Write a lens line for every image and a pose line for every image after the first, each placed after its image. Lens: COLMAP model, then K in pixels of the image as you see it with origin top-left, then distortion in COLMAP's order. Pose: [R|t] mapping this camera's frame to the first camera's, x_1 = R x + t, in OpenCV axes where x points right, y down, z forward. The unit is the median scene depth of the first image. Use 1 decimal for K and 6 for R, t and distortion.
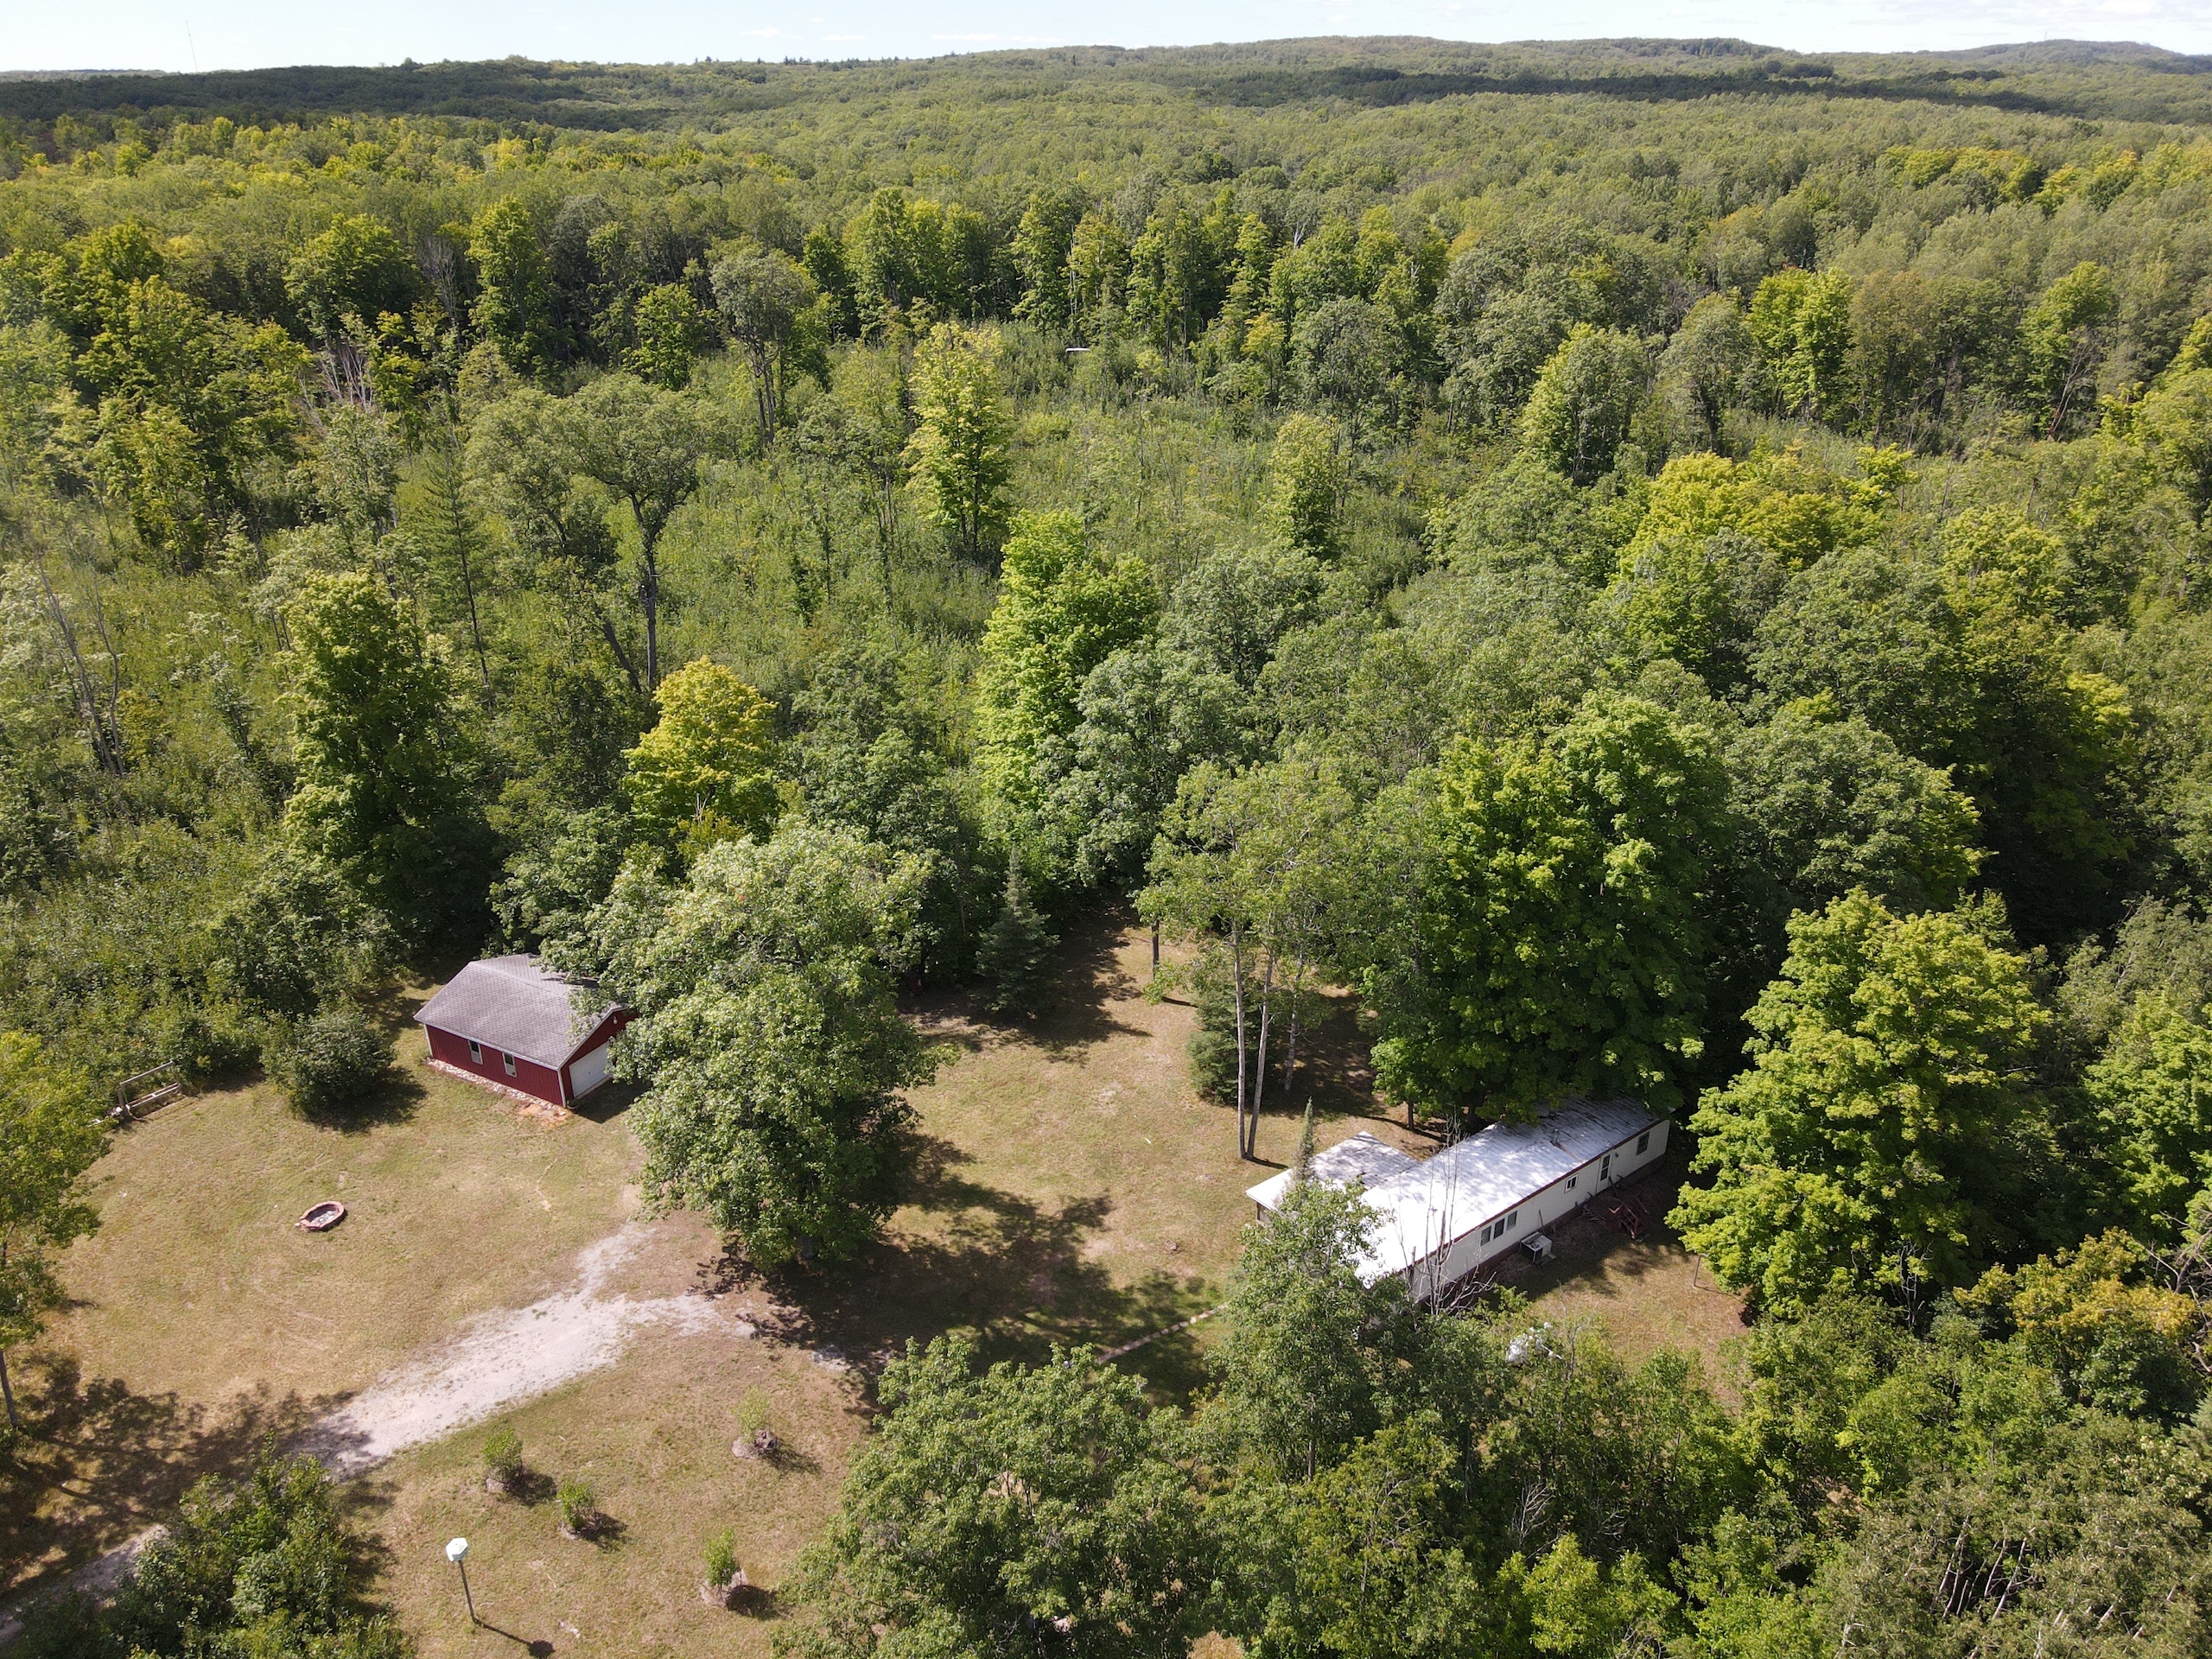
lens RADIAL K [[1708.7, 0, 1106.0], [0, 1708.7, 829.5], [0, 0, 1]] dist [-0.001675, 0.040103]
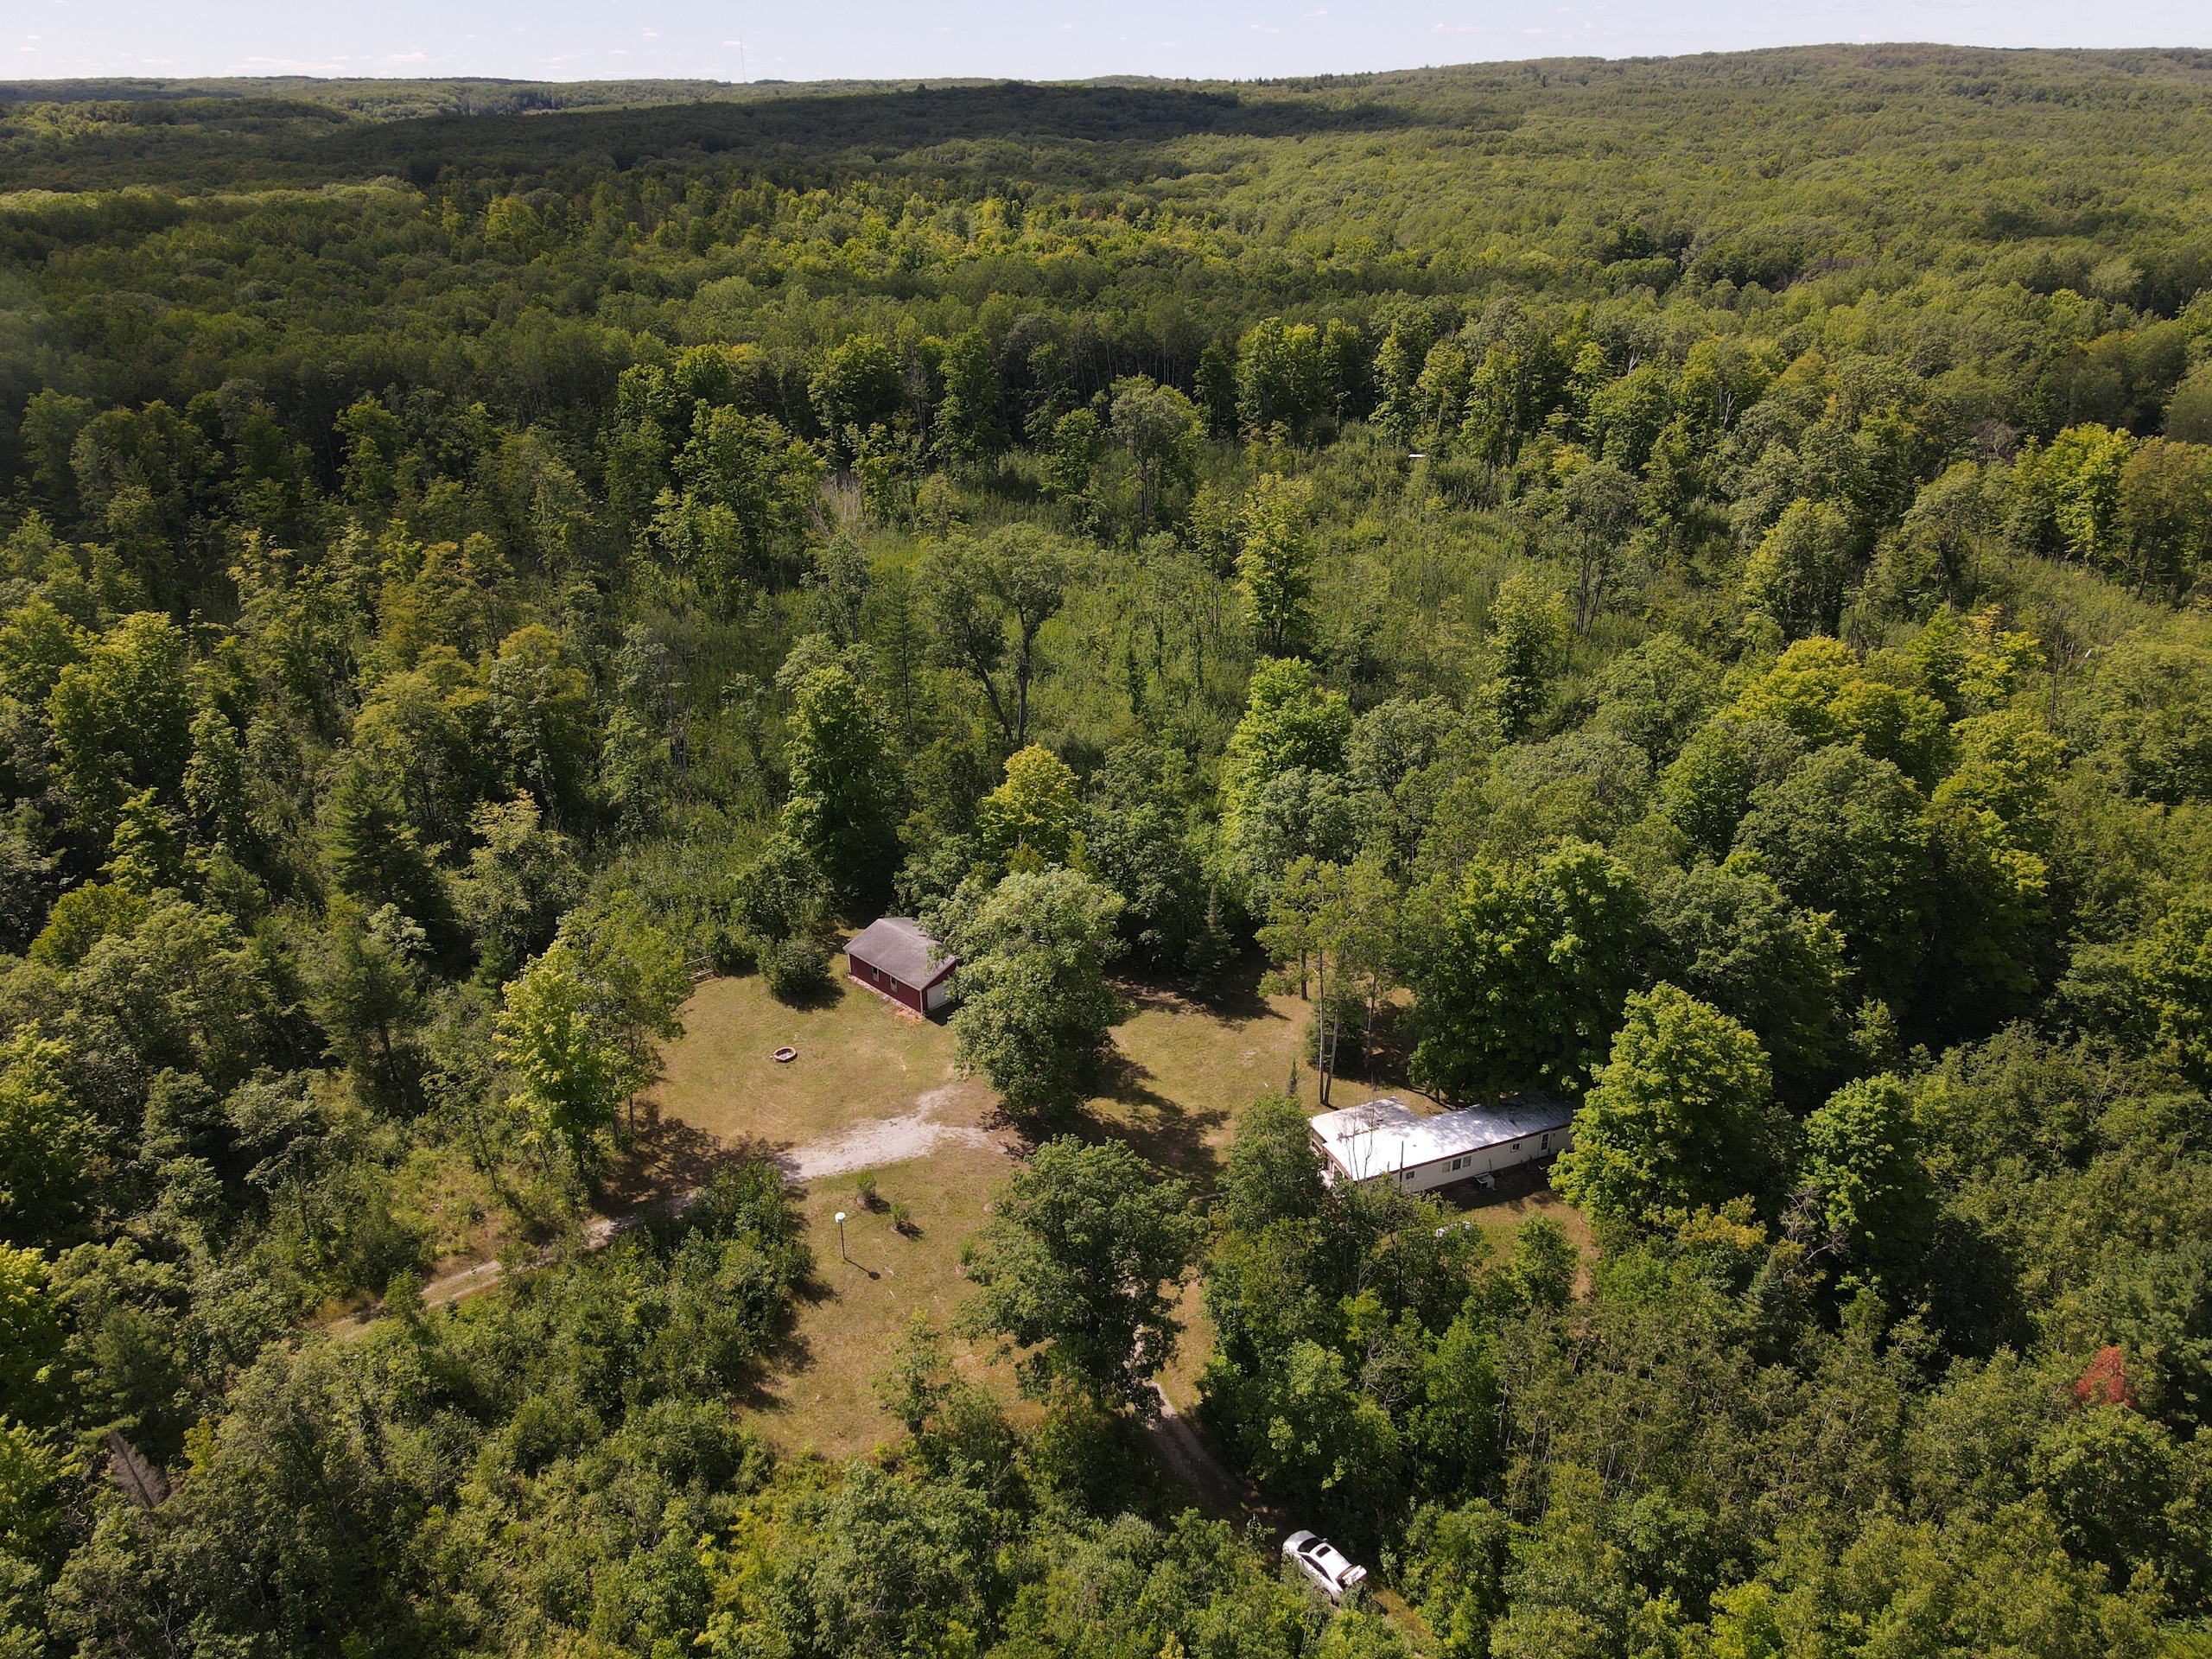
lens RADIAL K [[1708.7, 0, 1106.0], [0, 1708.7, 829.5], [0, 0, 1]] dist [-0.001675, 0.040103]
pose [[0.966744, 0.111077, -0.230365, 0.209226], [-0.109701, 0.993787, 0.018813, -0.062593], [0.231023, 0.007084, 0.972923, -0.549554]]
